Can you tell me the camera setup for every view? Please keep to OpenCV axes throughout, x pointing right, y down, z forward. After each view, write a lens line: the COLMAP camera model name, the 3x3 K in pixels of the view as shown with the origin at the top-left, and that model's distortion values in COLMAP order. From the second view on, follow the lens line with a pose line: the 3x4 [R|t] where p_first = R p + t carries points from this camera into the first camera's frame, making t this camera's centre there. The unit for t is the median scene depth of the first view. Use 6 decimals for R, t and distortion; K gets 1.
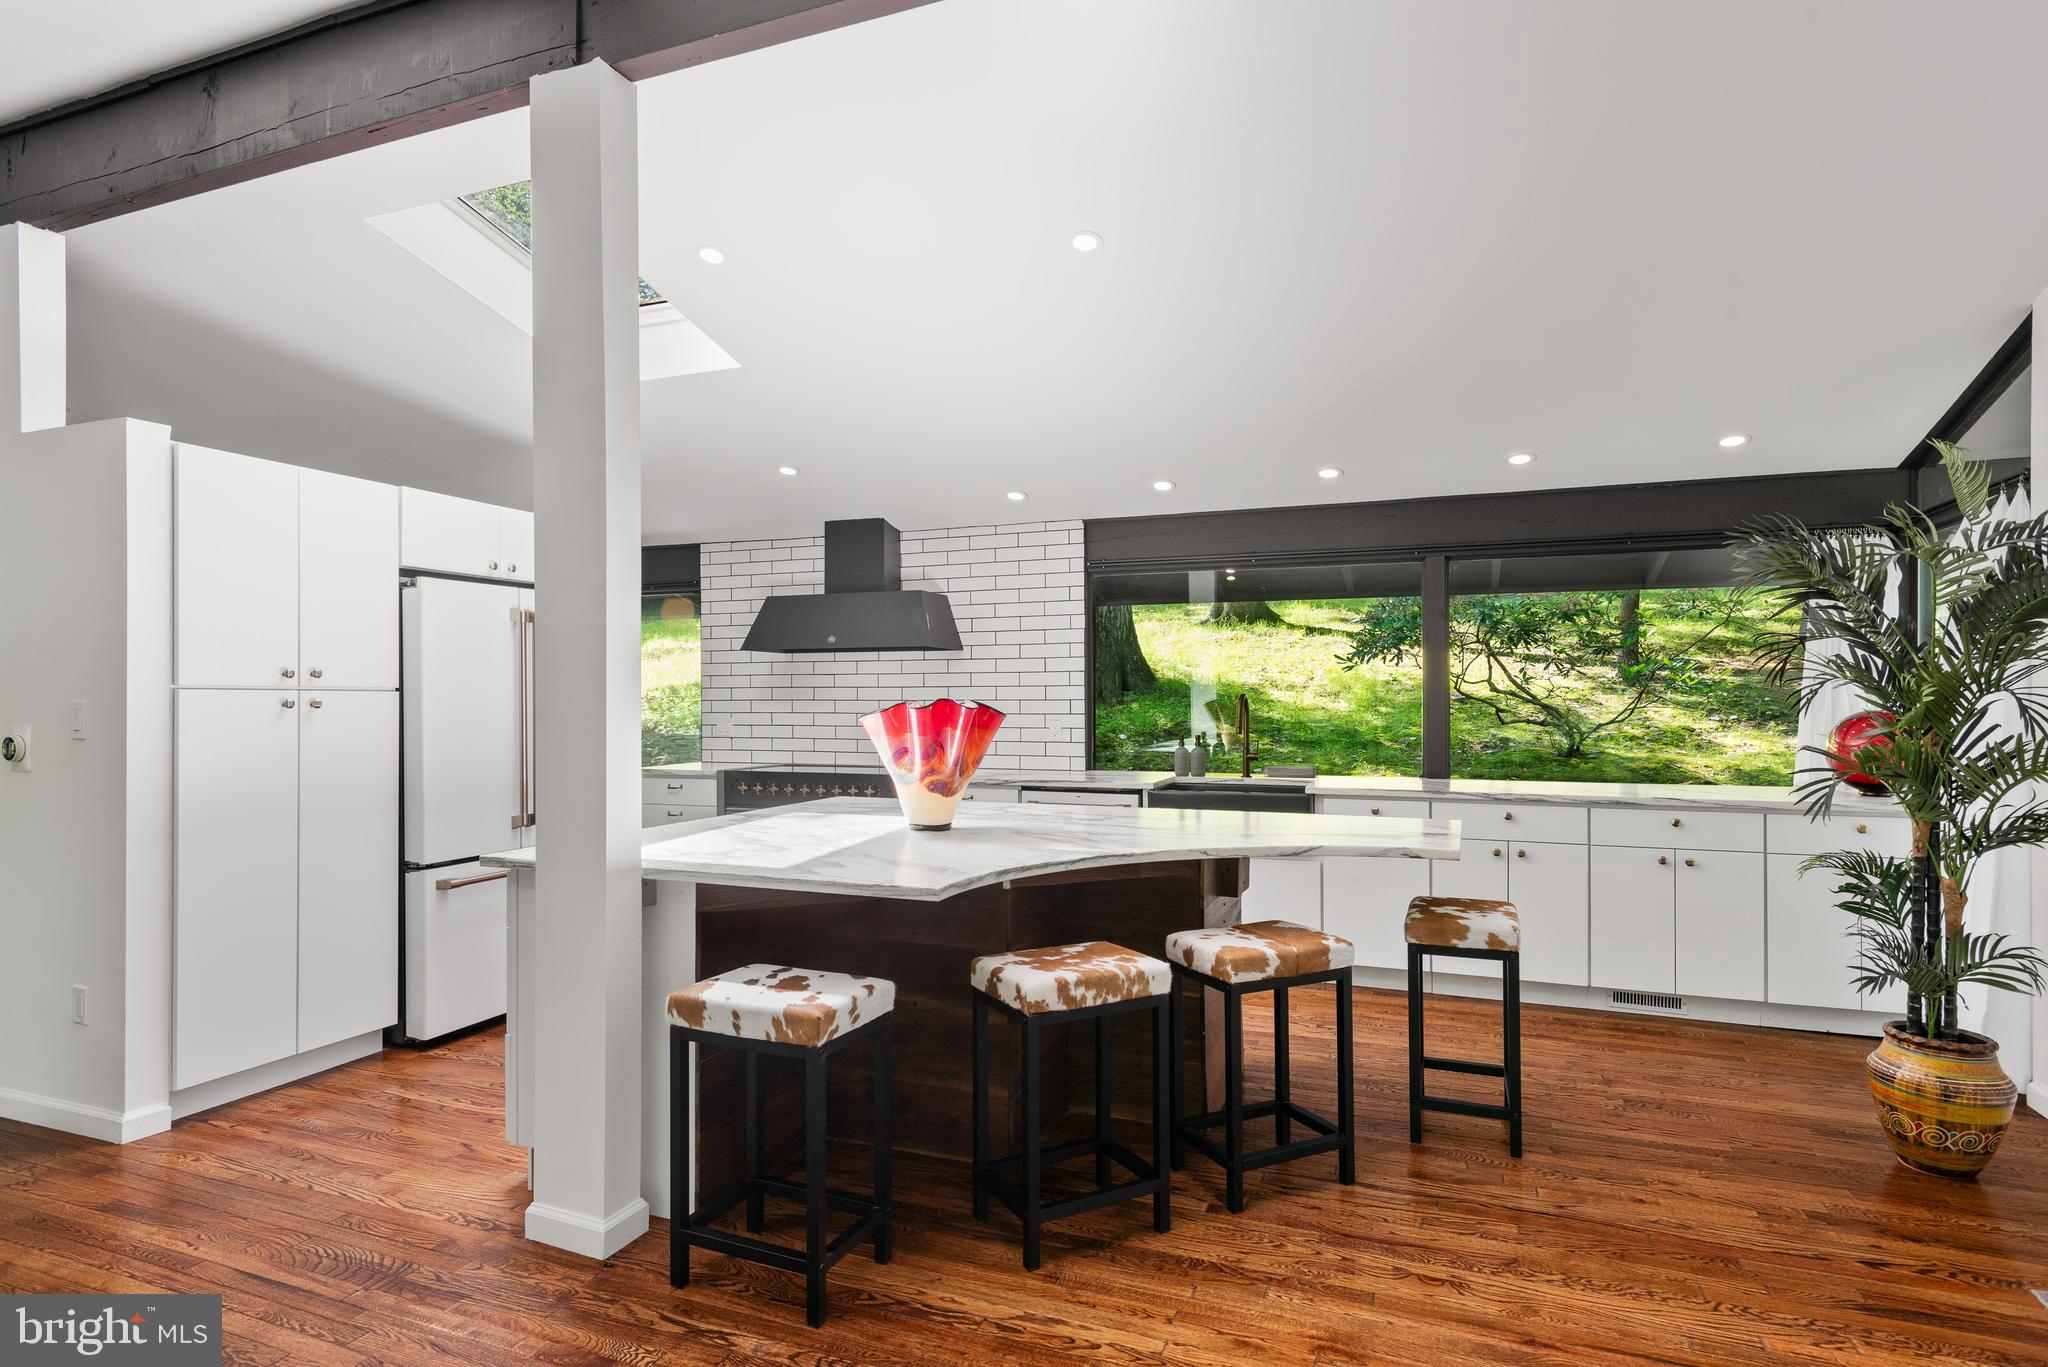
lens RADIAL K [[1056.6, 0, 1015.8], [0, 1056.6, 701.7], [0, 0, 1]] dist [0.016581, -0.005786]
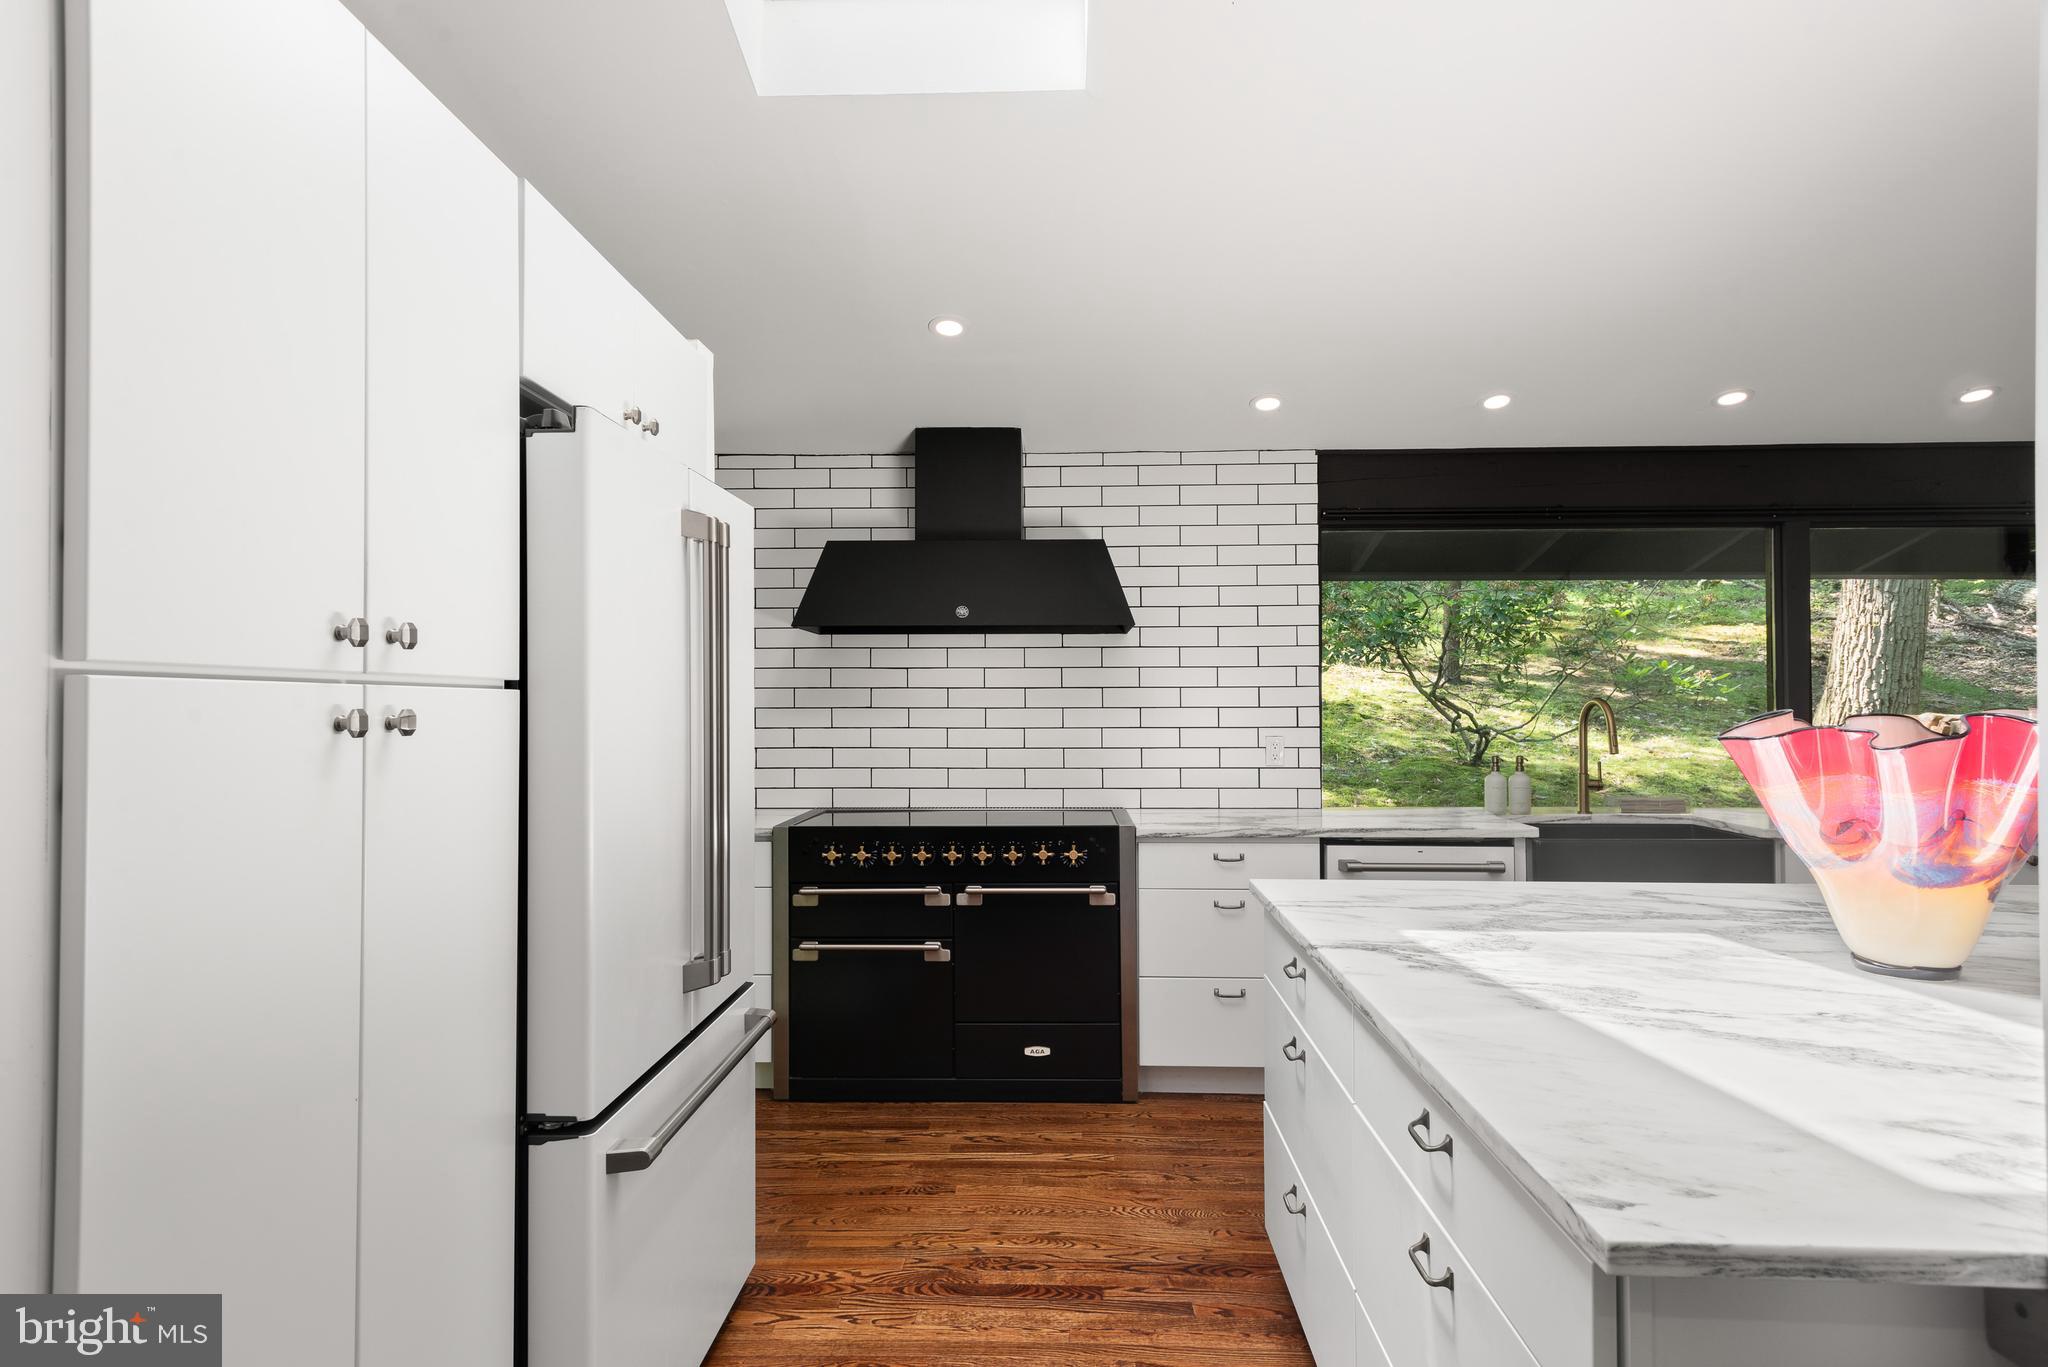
lens RADIAL K [[1136.1, 0, 1003.5], [0, 1136.1, 678.8], [0, 0, 1]] dist [0.023924, 0.000883]
pose [[0.942252, 0.007836, 0.334813, -0.633117], [0.000874, 0.999665, -0.025853, -0.002847], [-0.334903, 0.024653, 0.941930, 0.614328]]
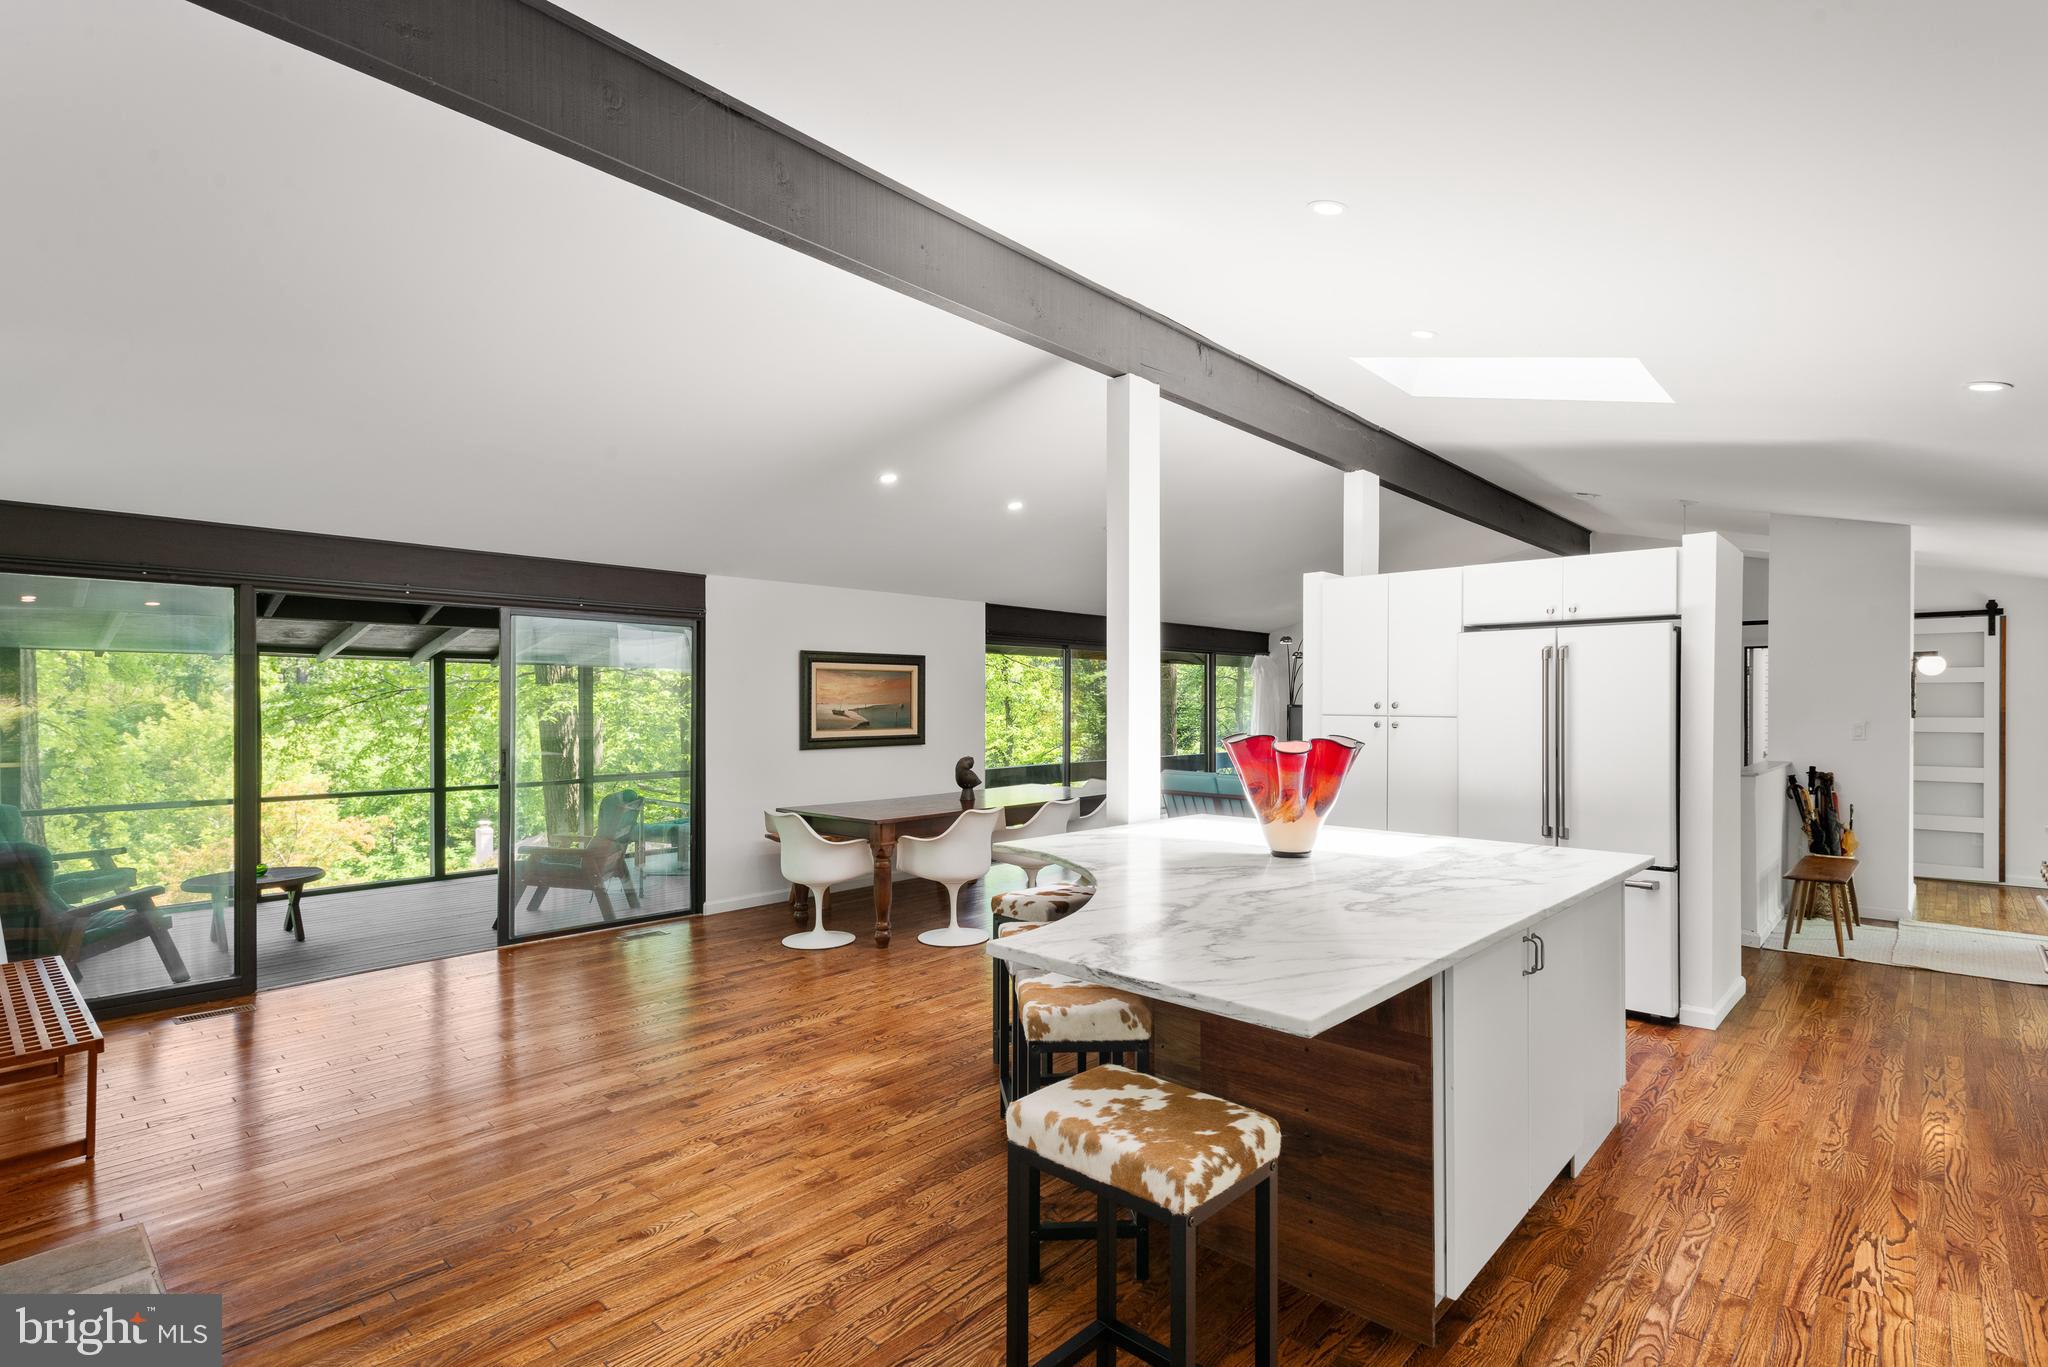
lens RADIAL K [[972.1, 0, 1023.0], [0, 972.1, 703.6], [0, 0, 1]] dist [0.017378, -0.004121]
pose [[-0.359910, 0.001126, -0.932986, 0.899762], [-0.005020, 0.999982, 0.003143, -0.032697], [0.932973, 0.005815, -0.359898, 1.066170]]
